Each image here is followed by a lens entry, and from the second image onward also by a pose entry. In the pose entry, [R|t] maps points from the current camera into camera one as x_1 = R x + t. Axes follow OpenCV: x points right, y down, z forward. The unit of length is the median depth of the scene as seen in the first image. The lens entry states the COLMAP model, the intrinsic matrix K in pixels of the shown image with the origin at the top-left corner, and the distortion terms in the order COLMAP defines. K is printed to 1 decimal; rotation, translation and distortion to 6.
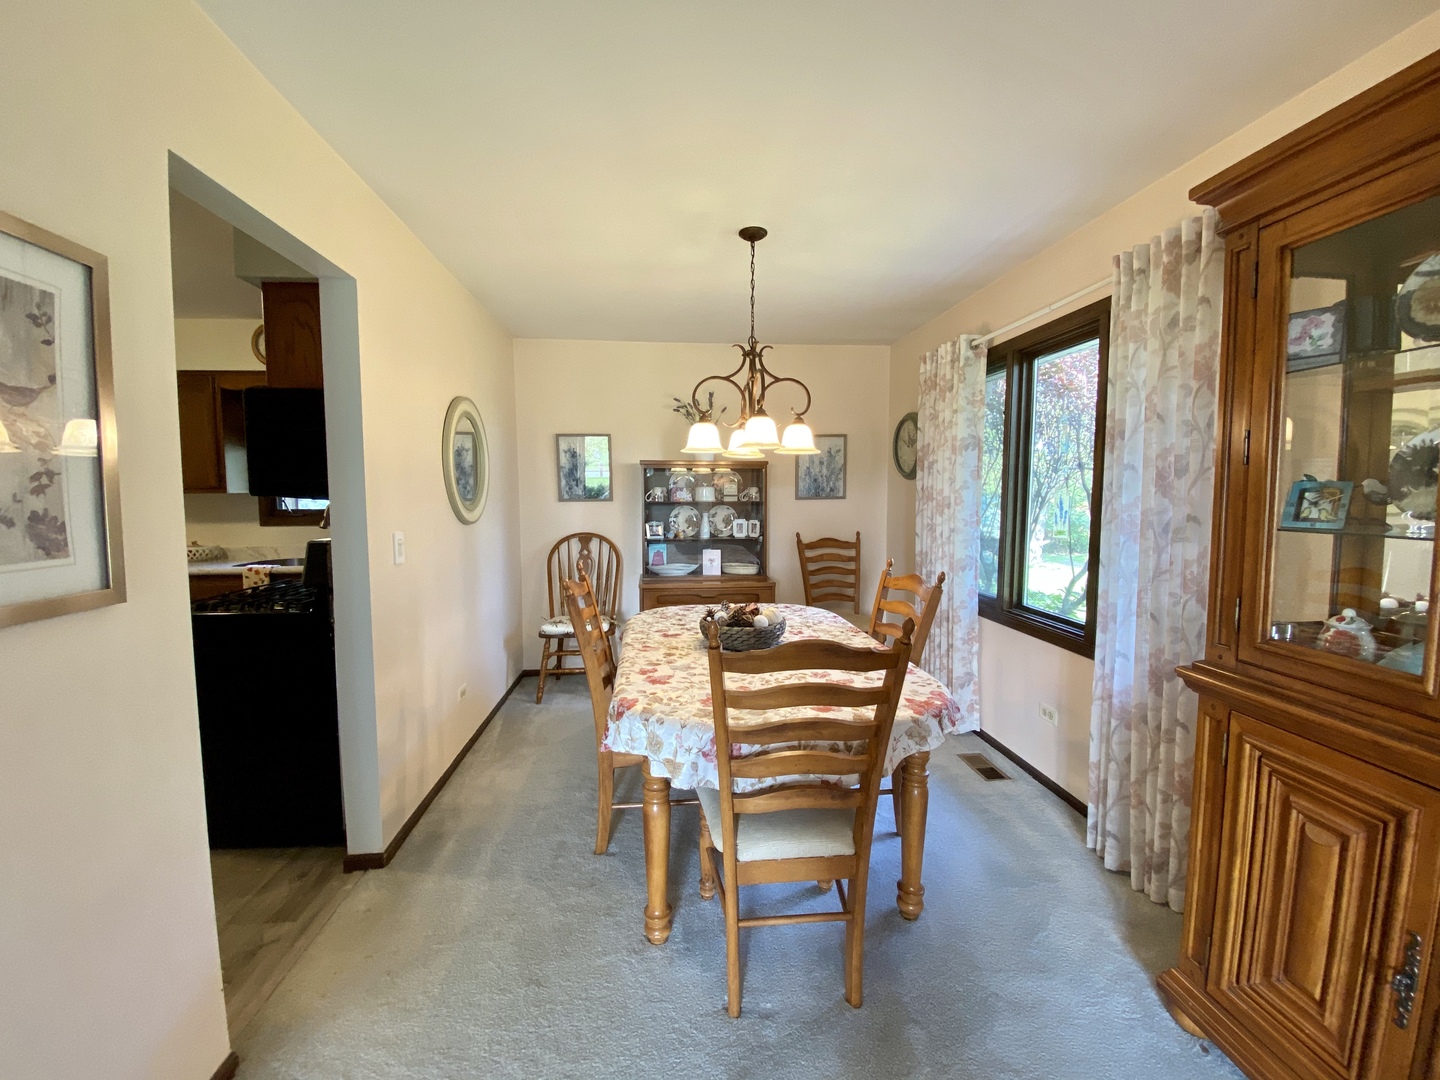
lens RADIAL K [[587.7, 0, 716.0], [0, 587.7, 535.8], [0, 0, 1]] dist [0.014577, -0.010226]
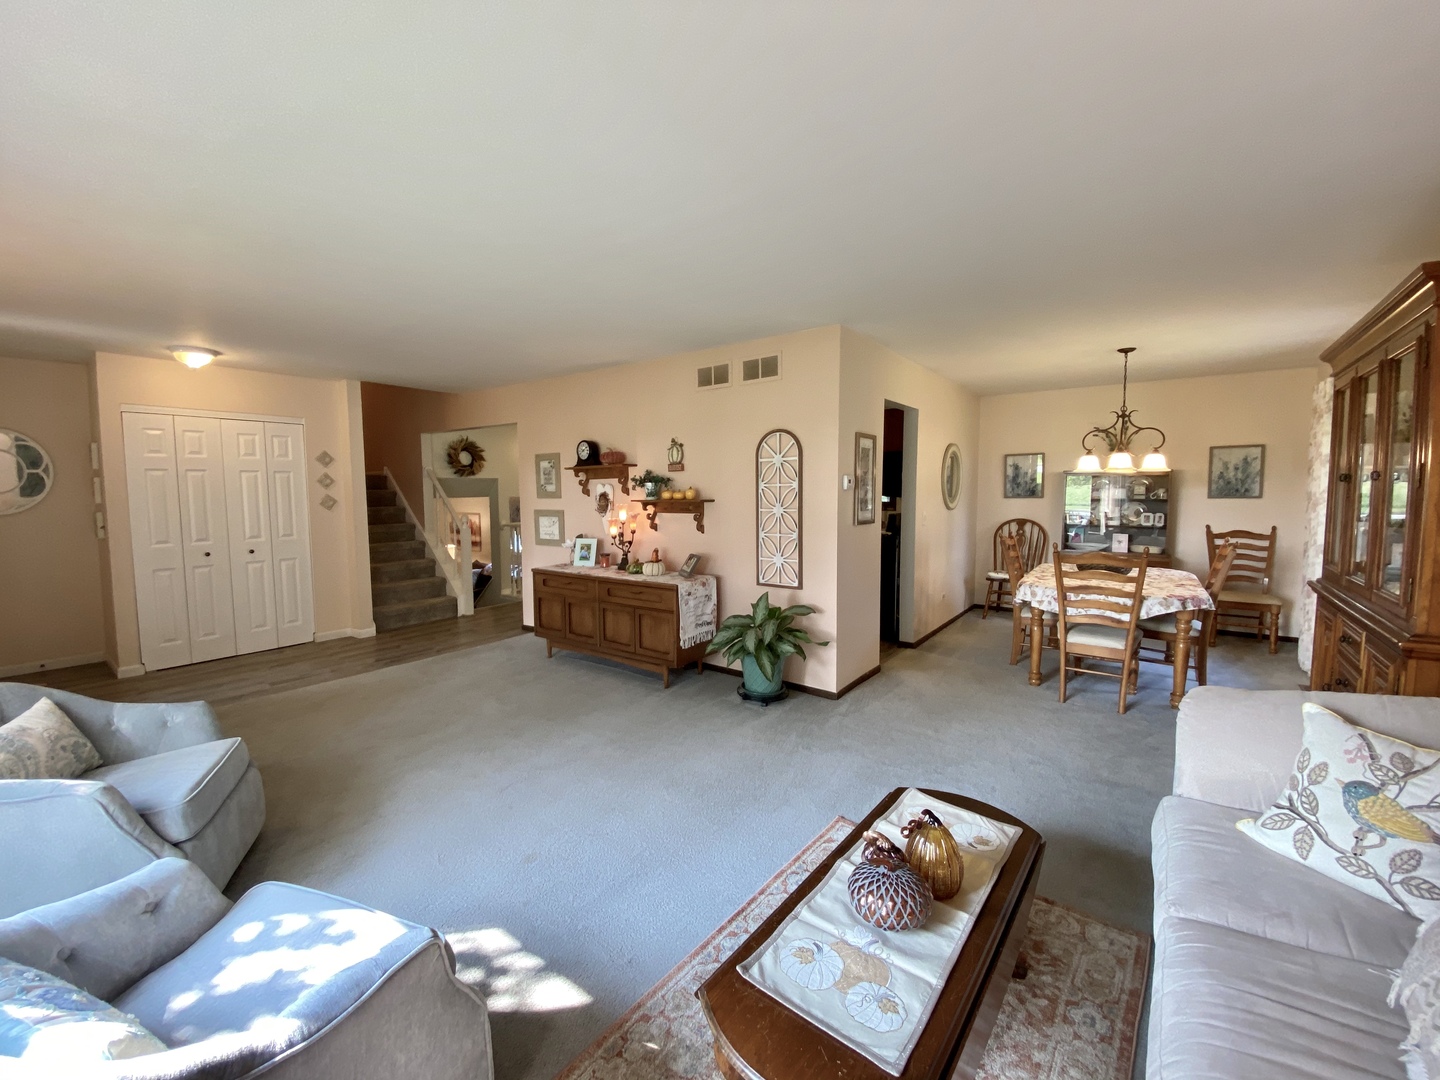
lens RADIAL K [[587.7, 0, 713.1], [0, 587.7, 532.6], [0, 0, 1]] dist [0.014577, -0.010226]
pose [[0.743376, 0.048021, -0.667147, 0.207502], [-0.047828, 0.998683, 0.018591, 0.040864], [0.667161, 0.018088, 0.744694, -0.683514]]
